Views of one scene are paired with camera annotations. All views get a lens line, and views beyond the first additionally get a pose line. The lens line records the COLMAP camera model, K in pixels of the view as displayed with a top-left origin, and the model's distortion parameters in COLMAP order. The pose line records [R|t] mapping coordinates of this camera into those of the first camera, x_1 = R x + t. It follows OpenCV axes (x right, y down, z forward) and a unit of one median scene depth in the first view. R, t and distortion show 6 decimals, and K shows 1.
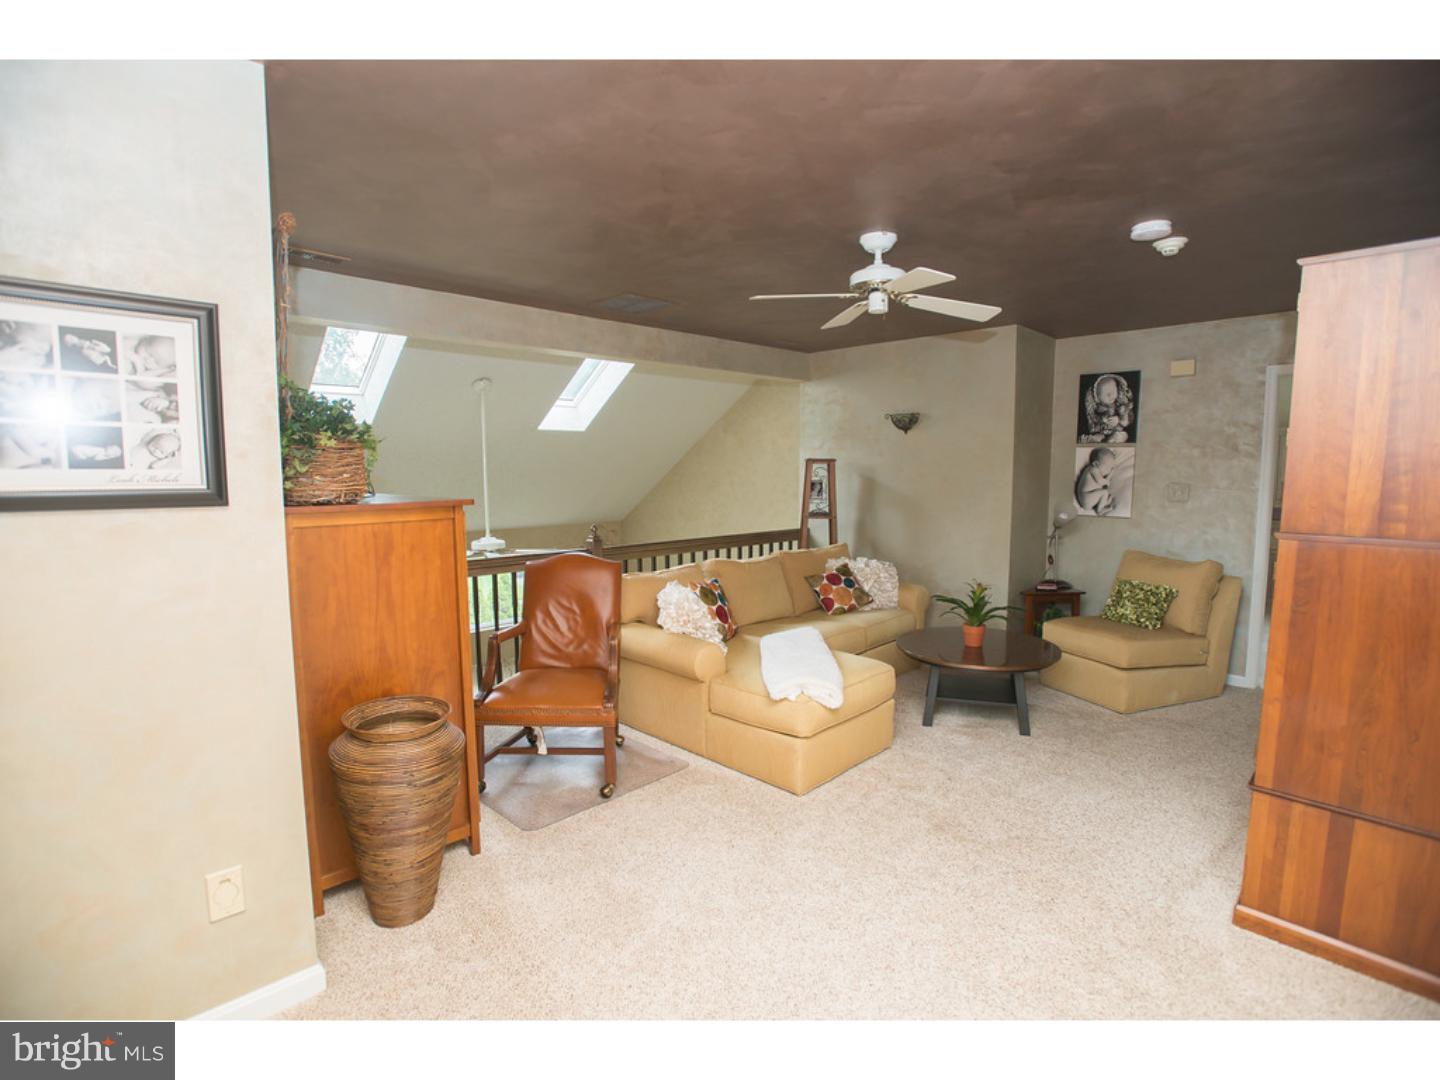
lens RADIAL K [[683.2, 0, 720.0], [0, 683.2, 540.0], [0, 0, 1]] dist [-0.062295, 0.017913]
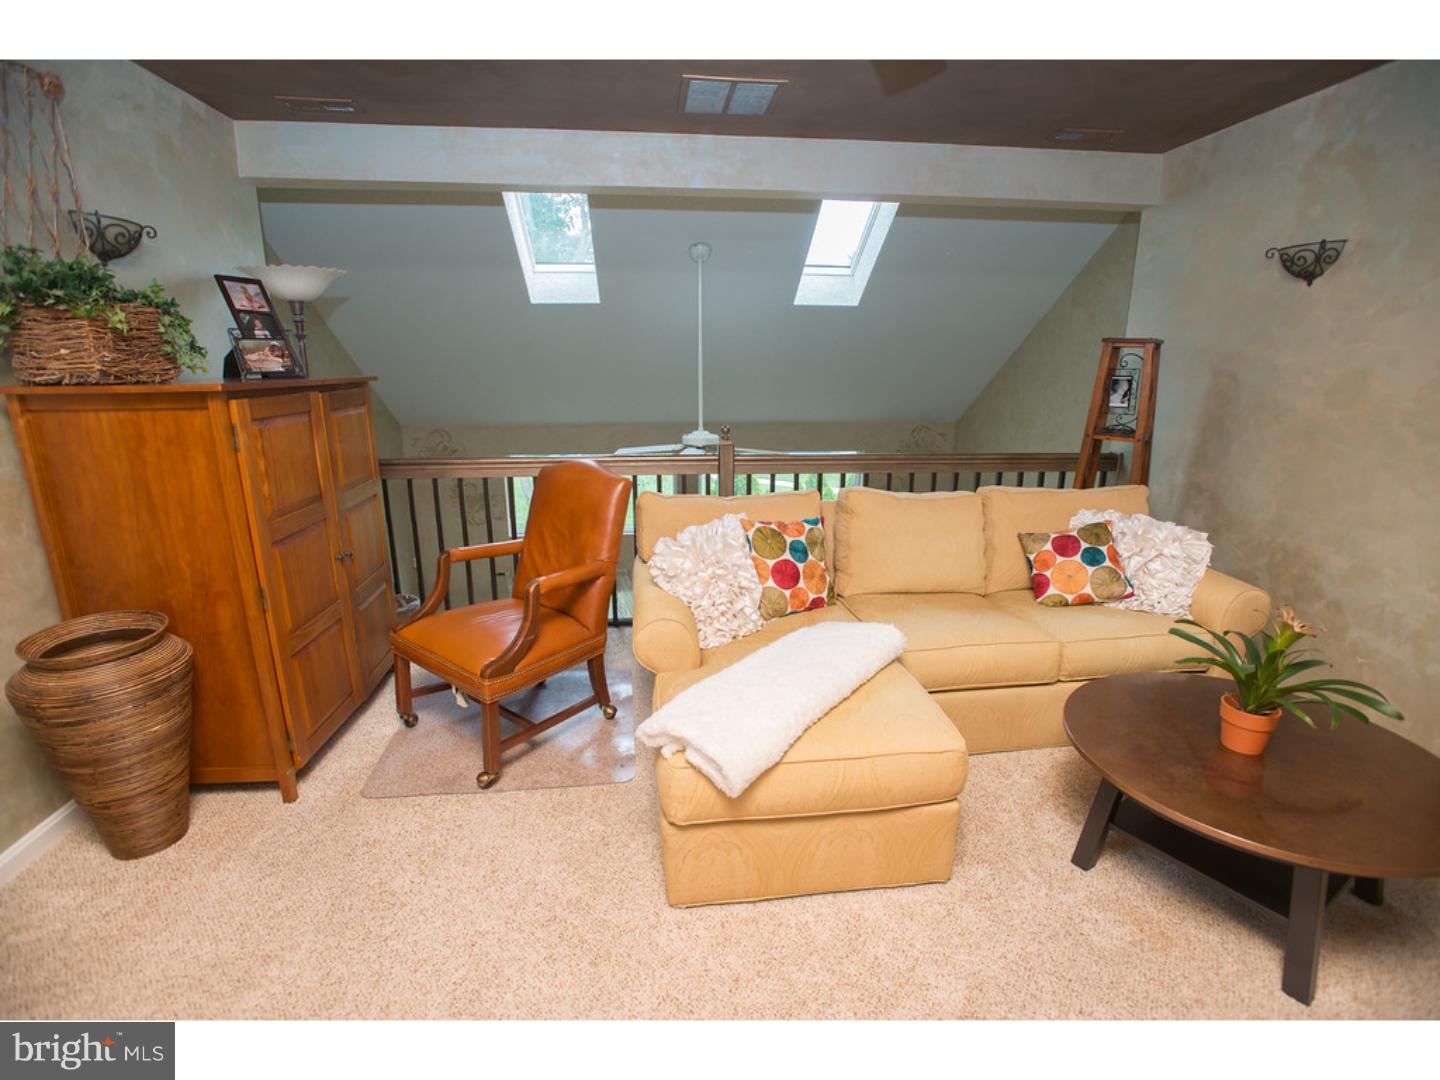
lens RADIAL K [[683.2, 0, 720.0], [0, 683.2, 540.0], [0, 0, 1]] dist [-0.062295, 0.017913]
pose [[0.788778, 0.163871, -0.592432, 0.280583], [-0.070410, 0.981552, 0.177759, -0.029614], [0.610632, -0.098499, 0.785765, 0.372802]]
